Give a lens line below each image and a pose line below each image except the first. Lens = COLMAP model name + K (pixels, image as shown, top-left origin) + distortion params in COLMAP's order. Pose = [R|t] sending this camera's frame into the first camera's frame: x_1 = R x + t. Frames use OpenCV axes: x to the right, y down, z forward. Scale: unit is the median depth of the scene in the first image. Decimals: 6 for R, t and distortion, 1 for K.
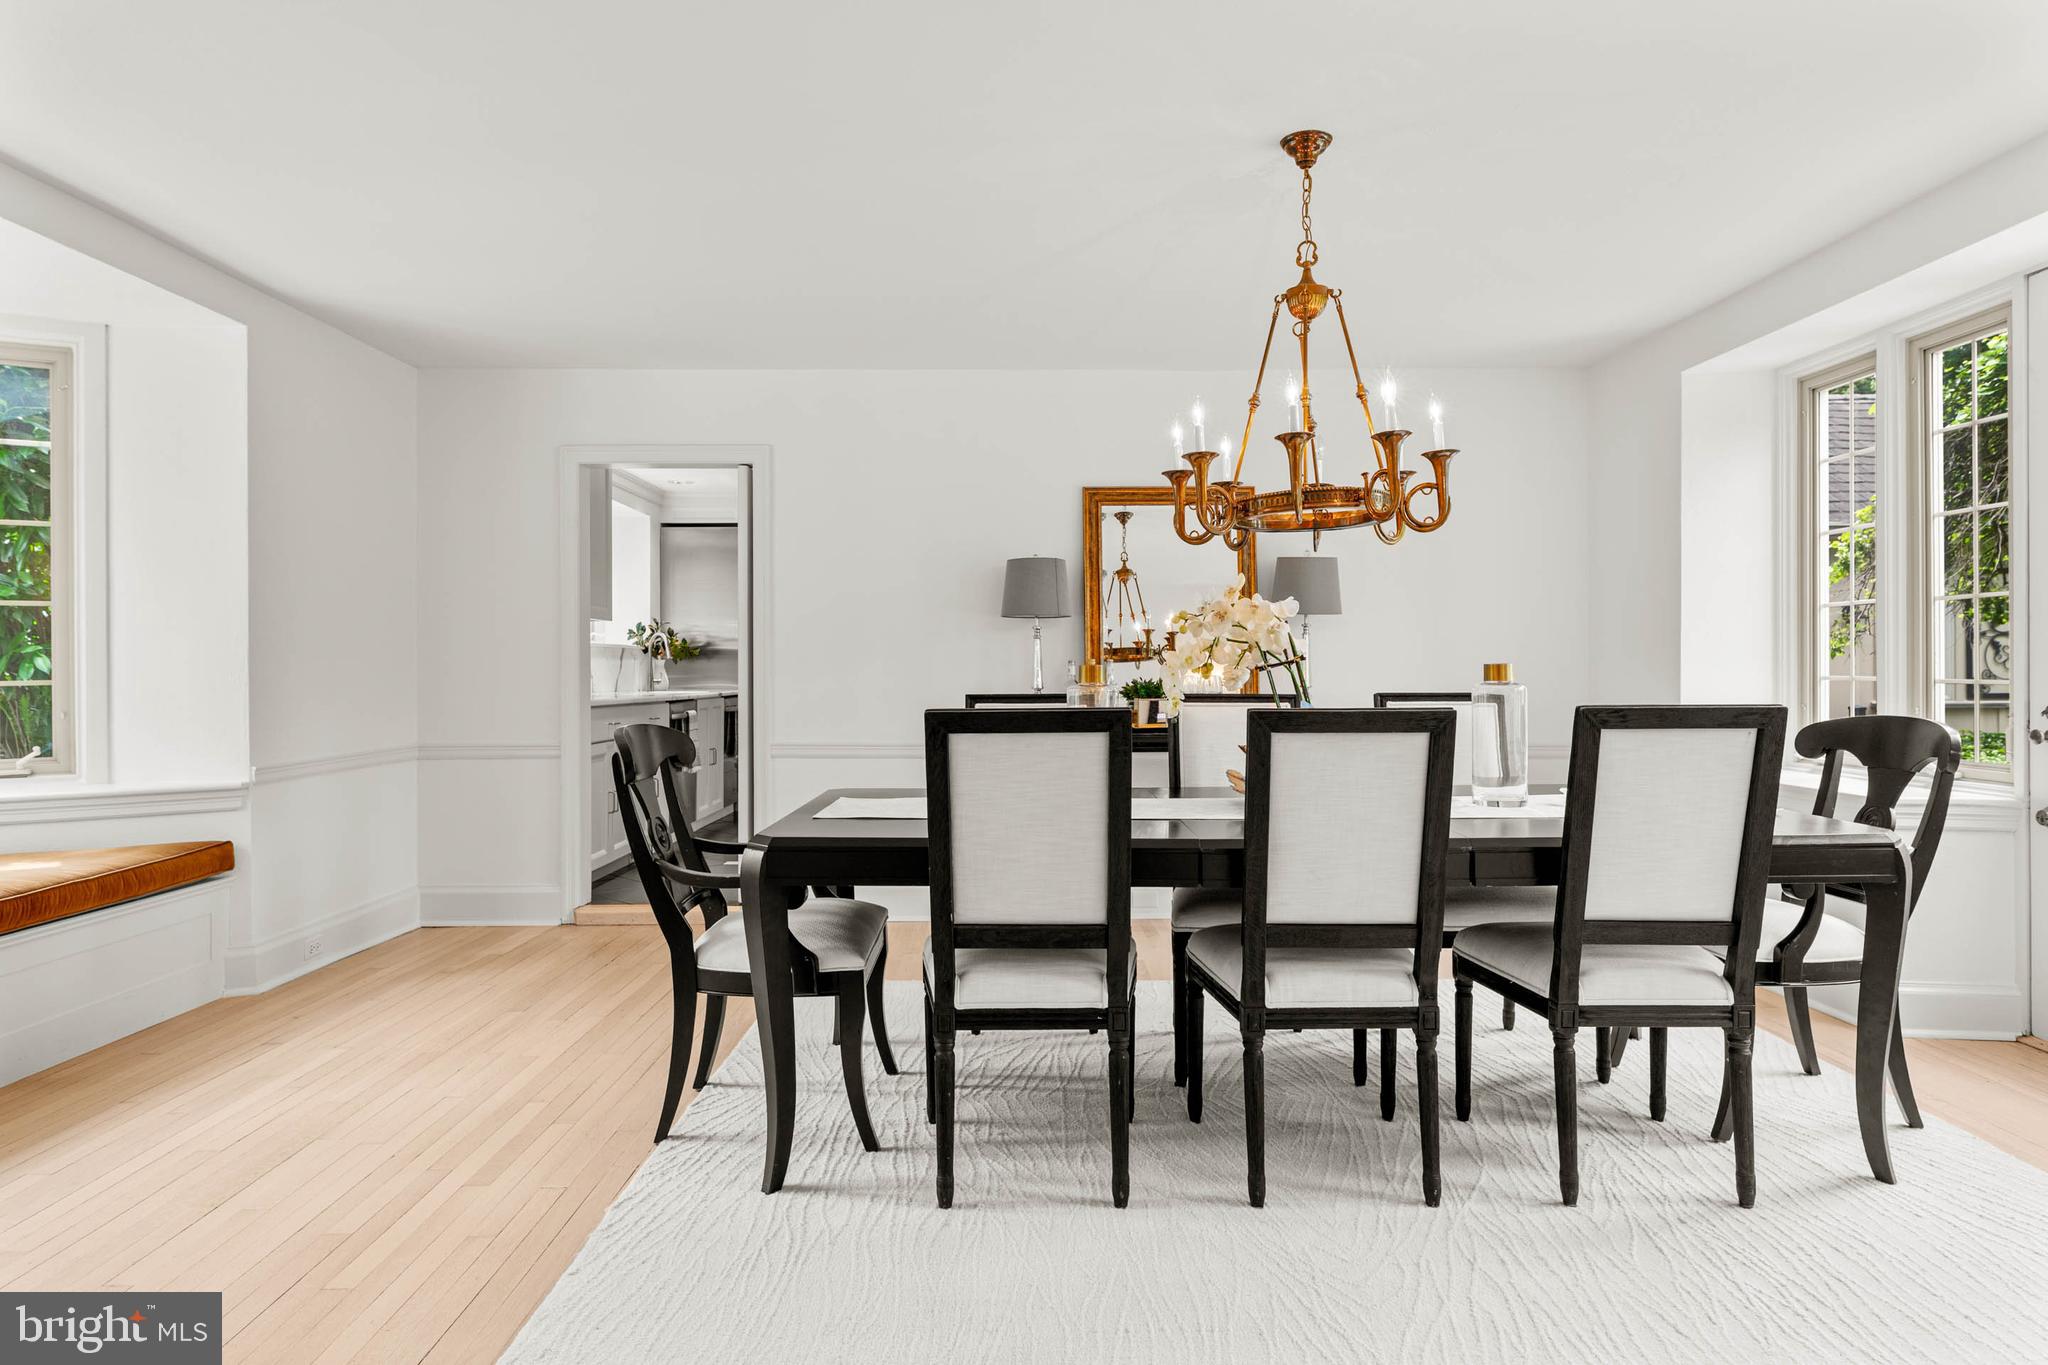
lens RADIAL K [[1175.4, 0, 1028.6], [0, 1175.4, 675.6], [0, 0, 1]] dist [0.002980, 0.000846]
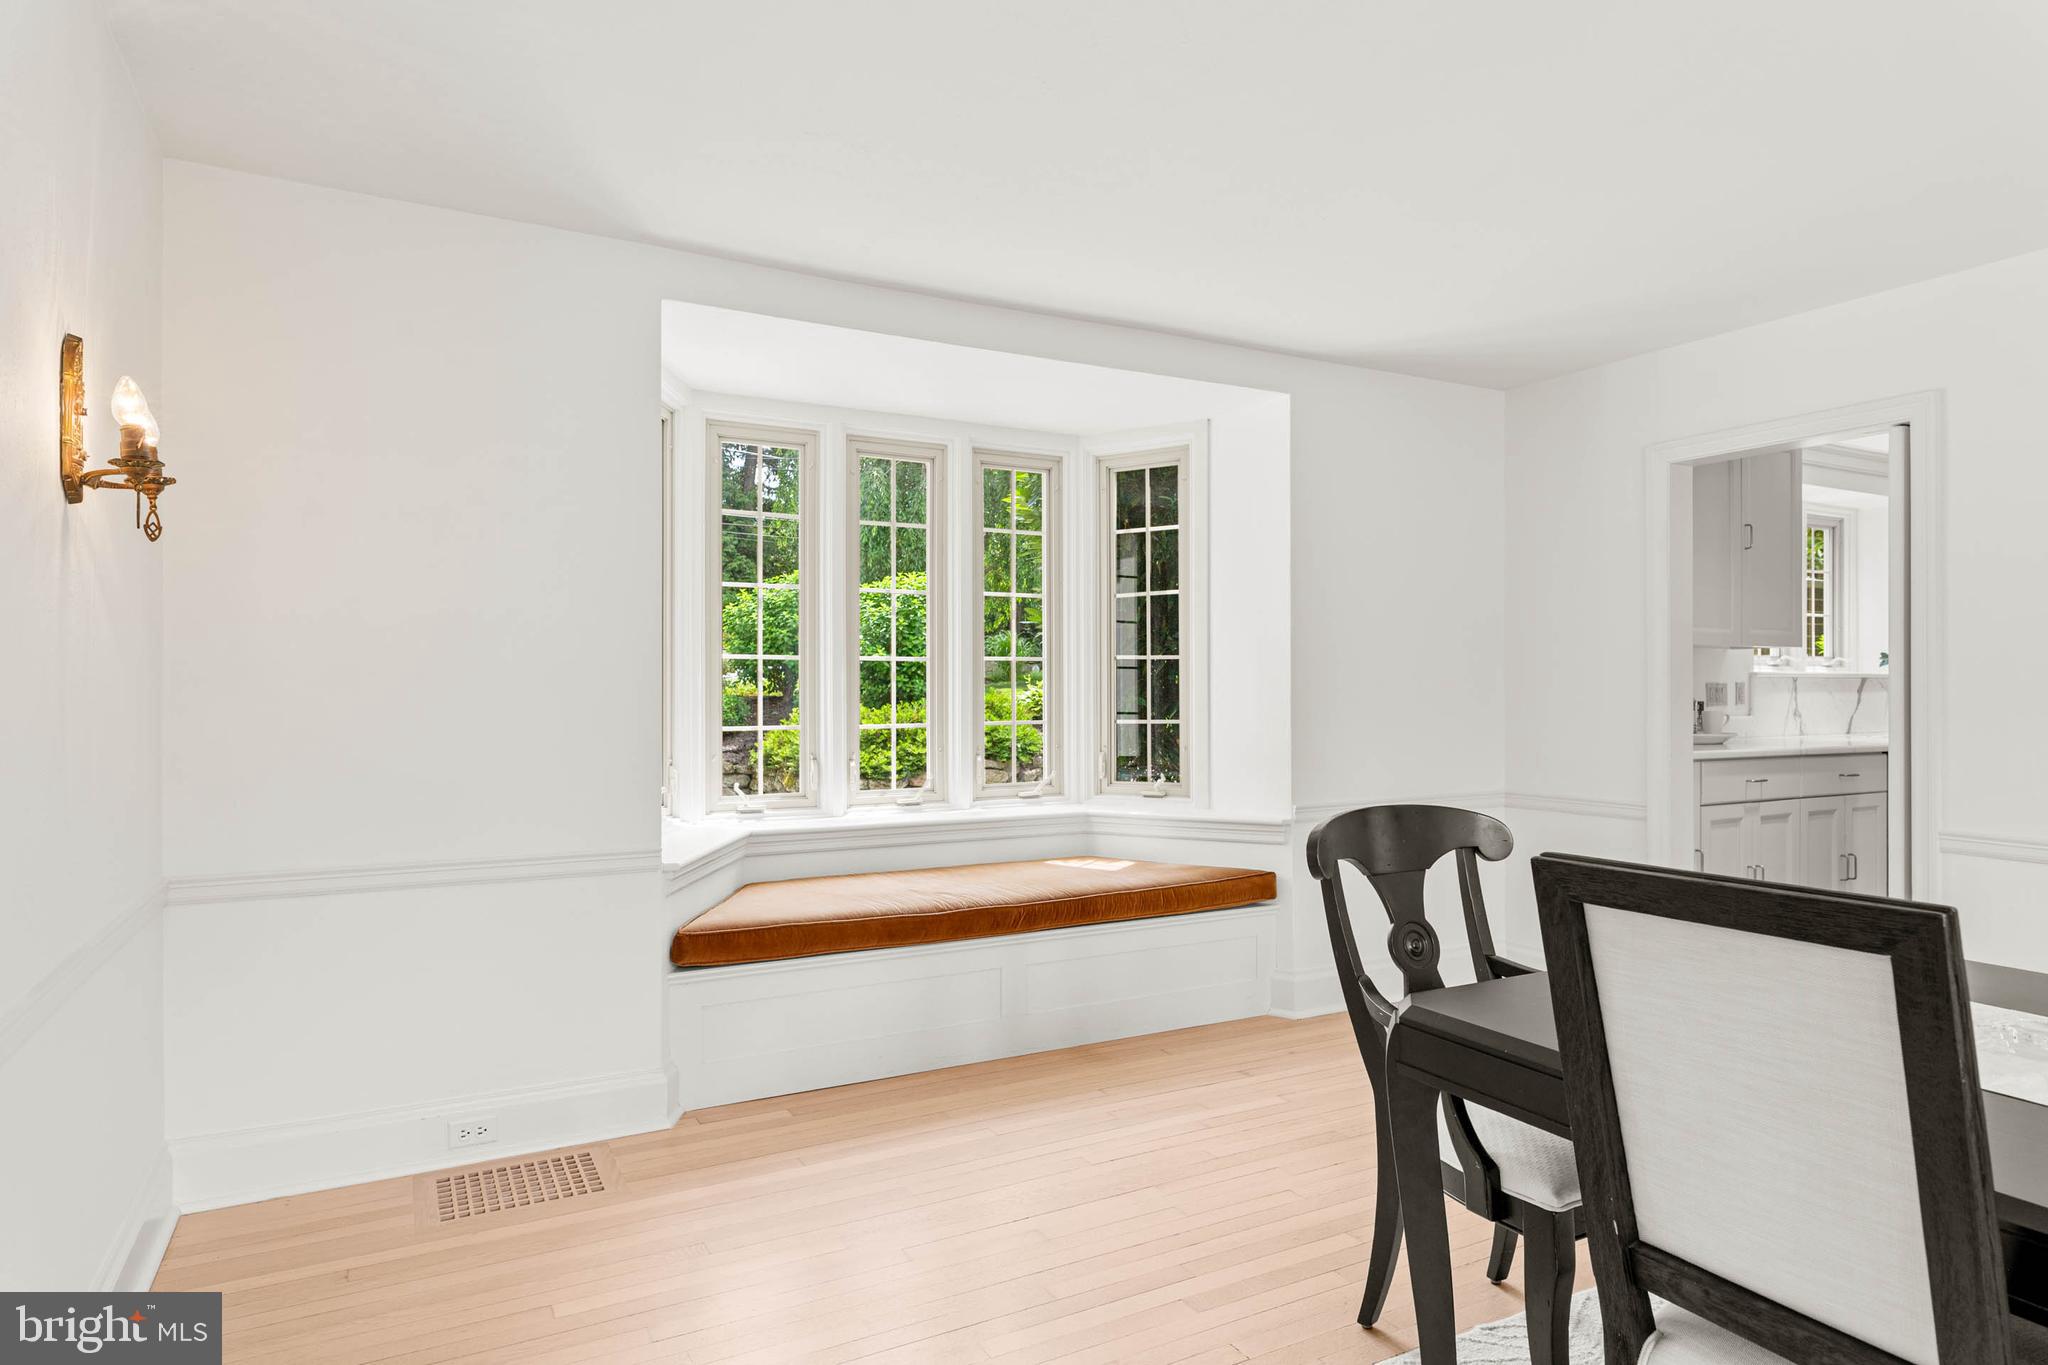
lens RADIAL K [[1175.4, 0, 1028.6], [0, 1175.4, 675.6], [0, 0, 1]] dist [0.002980, 0.000846]
pose [[0.478889, -0.013275, -0.877775, 0.166614], [-0.006444, 0.999806, -0.018636, -0.018414], [0.877852, 0.014581, 0.478710, 0.285256]]
